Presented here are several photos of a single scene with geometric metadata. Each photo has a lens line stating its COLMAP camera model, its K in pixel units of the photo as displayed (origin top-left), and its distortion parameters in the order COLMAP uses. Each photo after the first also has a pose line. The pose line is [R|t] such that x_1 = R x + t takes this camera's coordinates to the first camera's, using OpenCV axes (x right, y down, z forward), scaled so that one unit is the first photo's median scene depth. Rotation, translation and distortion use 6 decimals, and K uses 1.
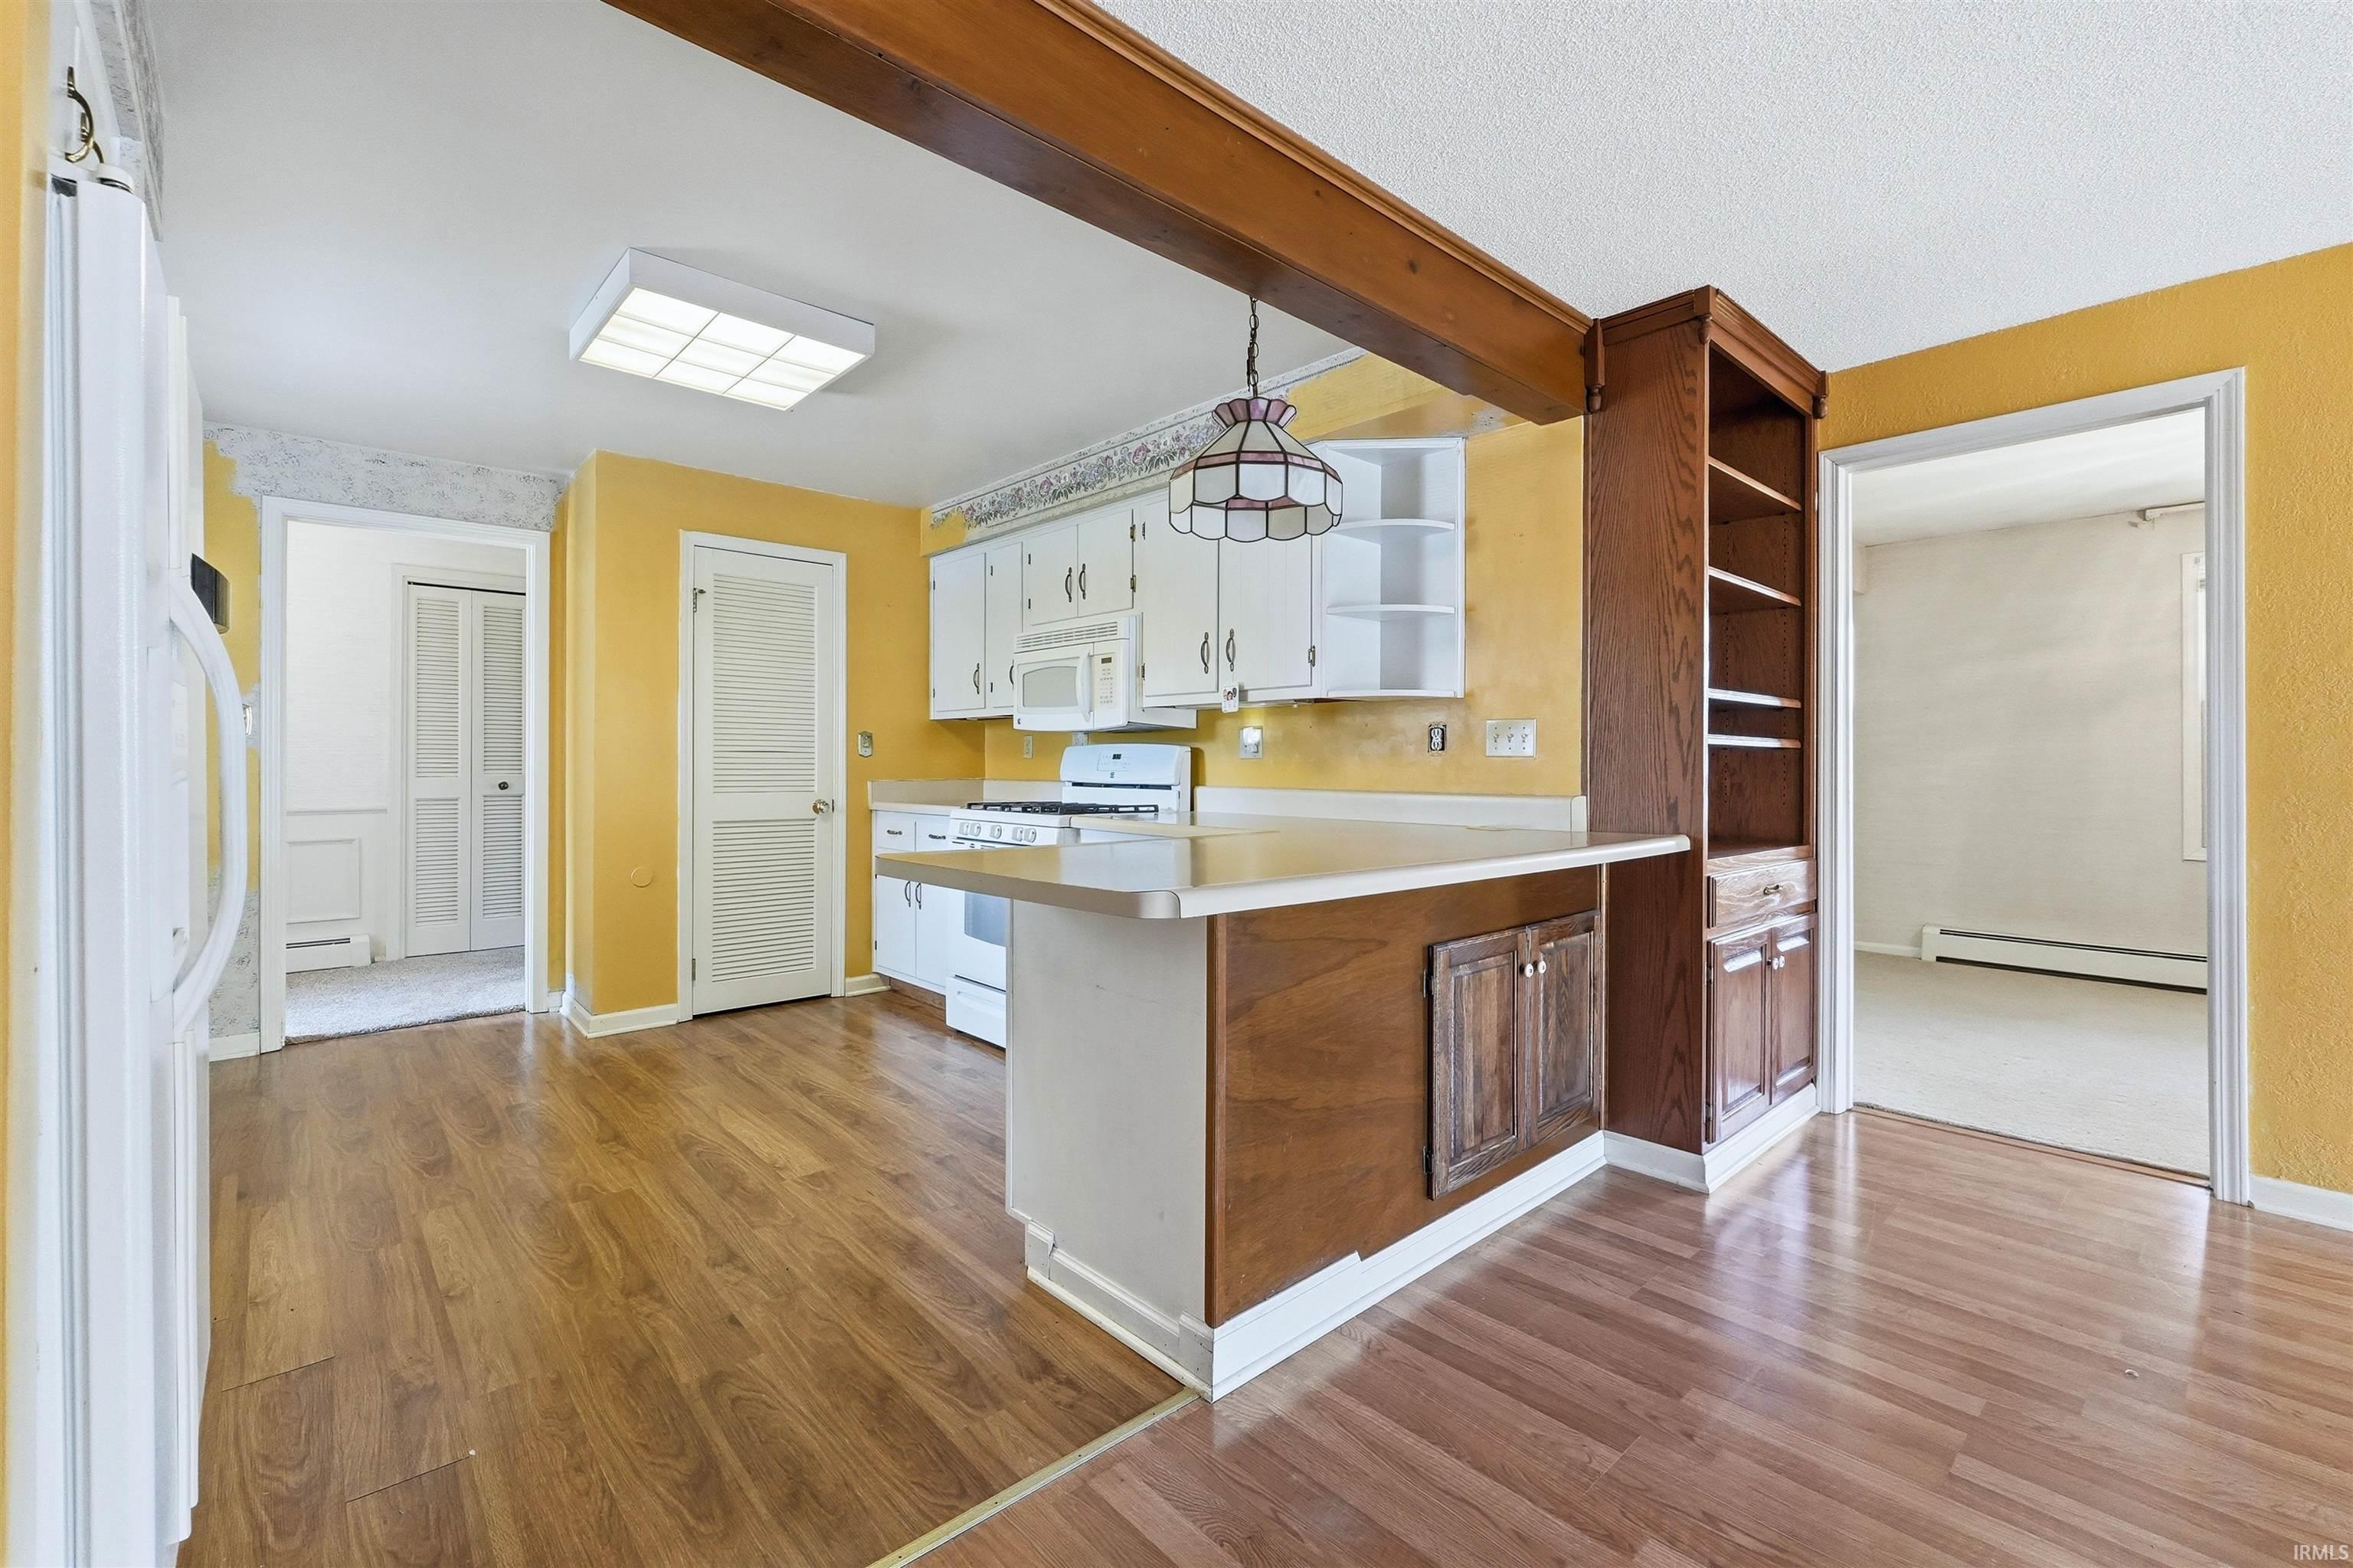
lens RADIAL K [[992.8, 0, 1178.5], [0, 992.8, 760.1], [0, 0, 1]] dist [-0.001922, 0.000104]
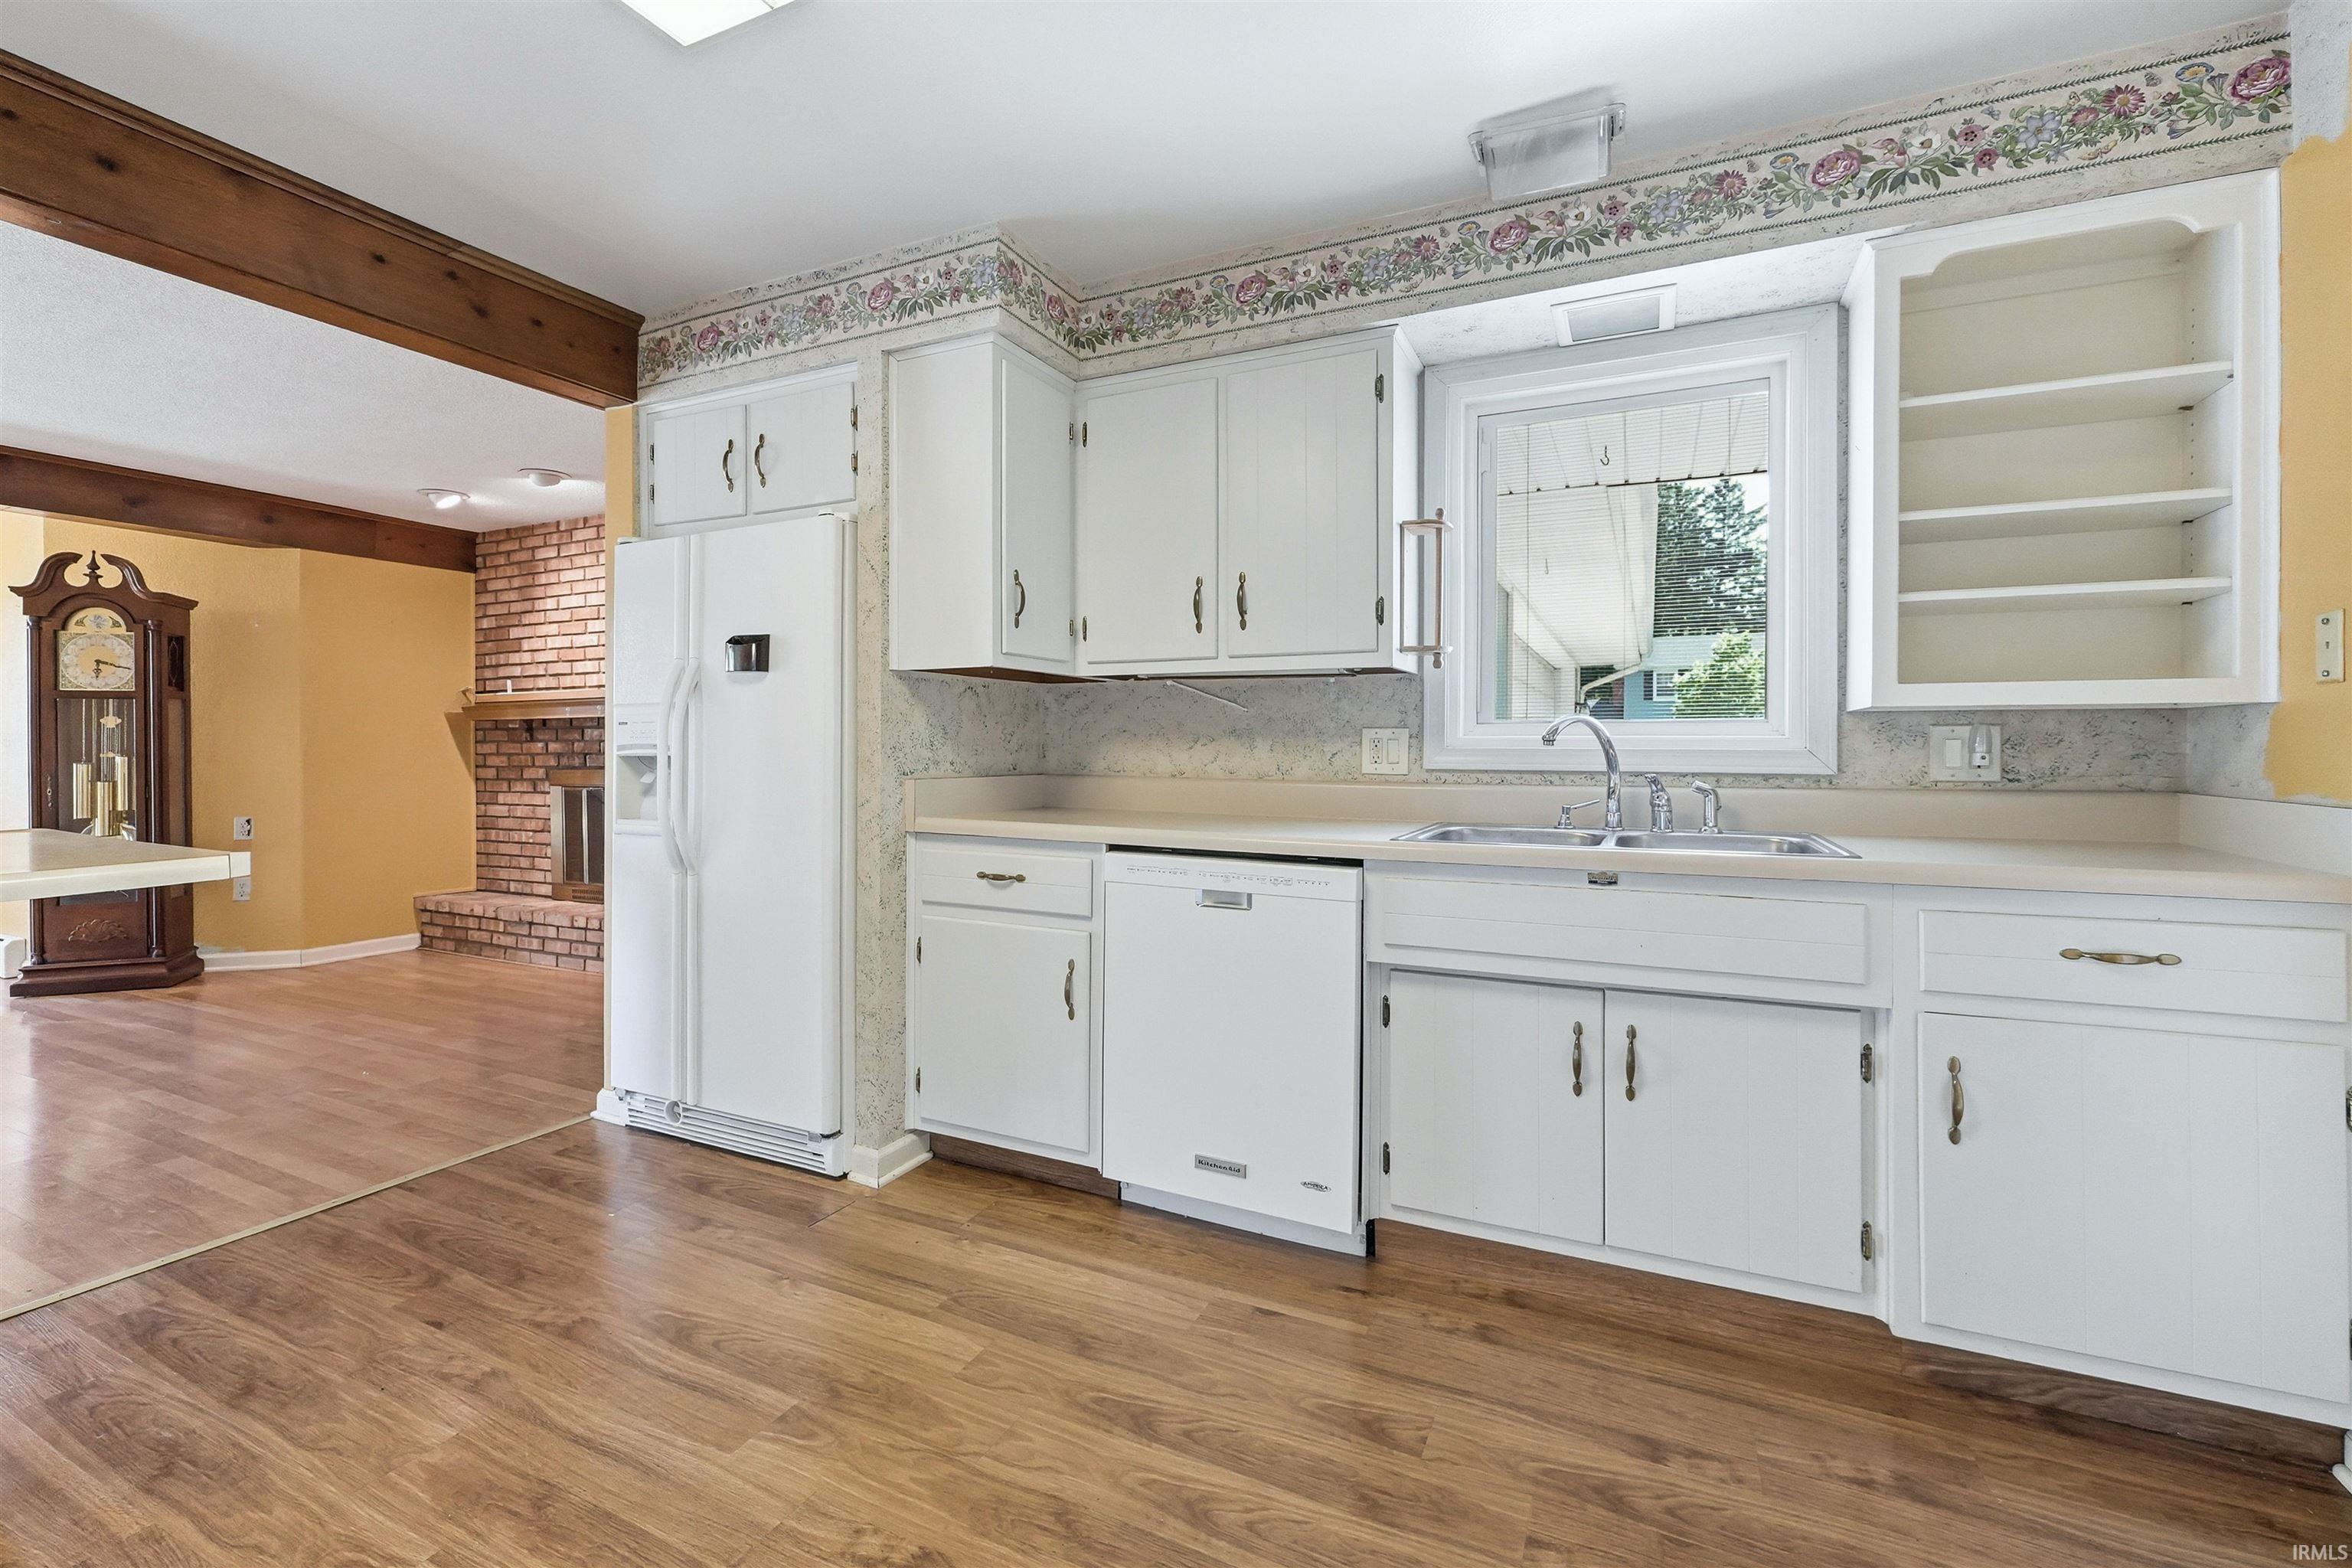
lens RADIAL K [[992.3, 0, 1162.4], [0, 992.3, 752.3], [0, 0, 1]] dist [-0.001922, 0.000104]
pose [[-0.926269, -0.004187, -0.376839, -0.437682], [-0.004535, 0.999990, 0.000037, 0.003061], [0.376835, 0.001743, -0.926279, 1.281512]]
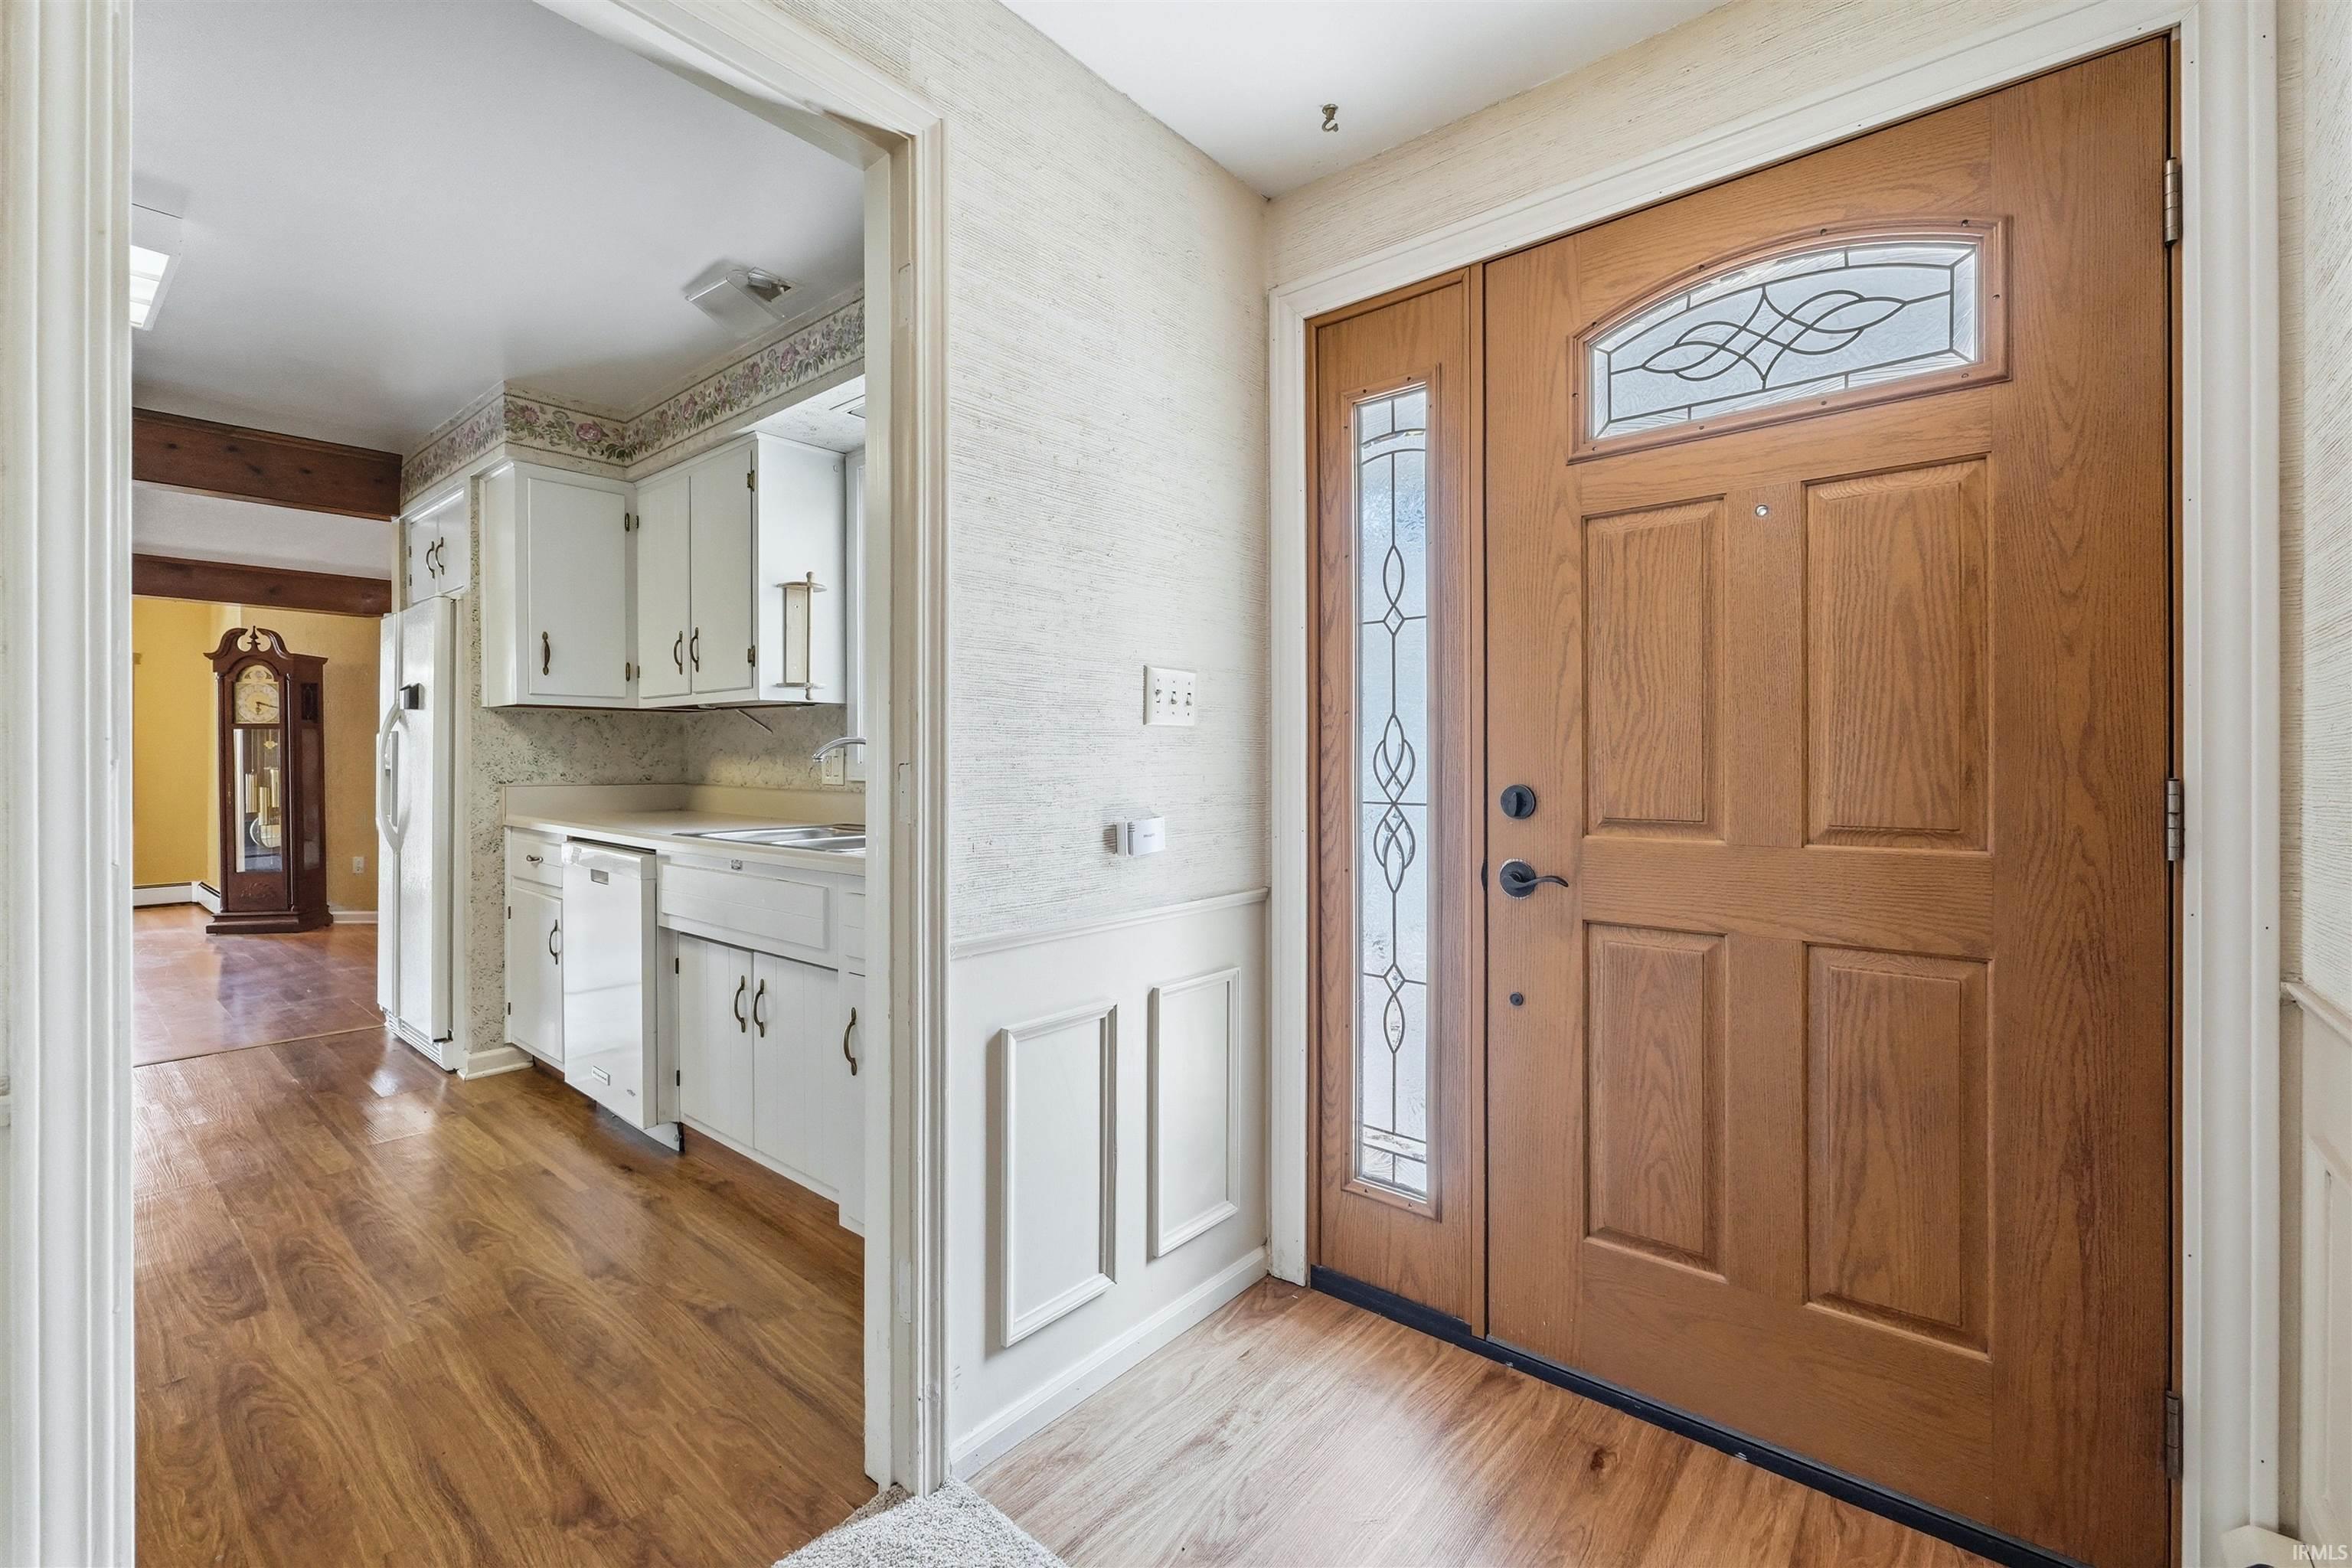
lens RADIAL K [[992.3, 0, 1163.1], [0, 992.3, 763.5], [0, 0, 1]] dist [-0.001922, 0.000104]
pose [[-0.991592, -0.003195, -0.129361, -1.112579], [-0.003224, 0.999995, 0.000019, -0.002109], [0.129360, 0.000436, -0.991598, 1.629950]]
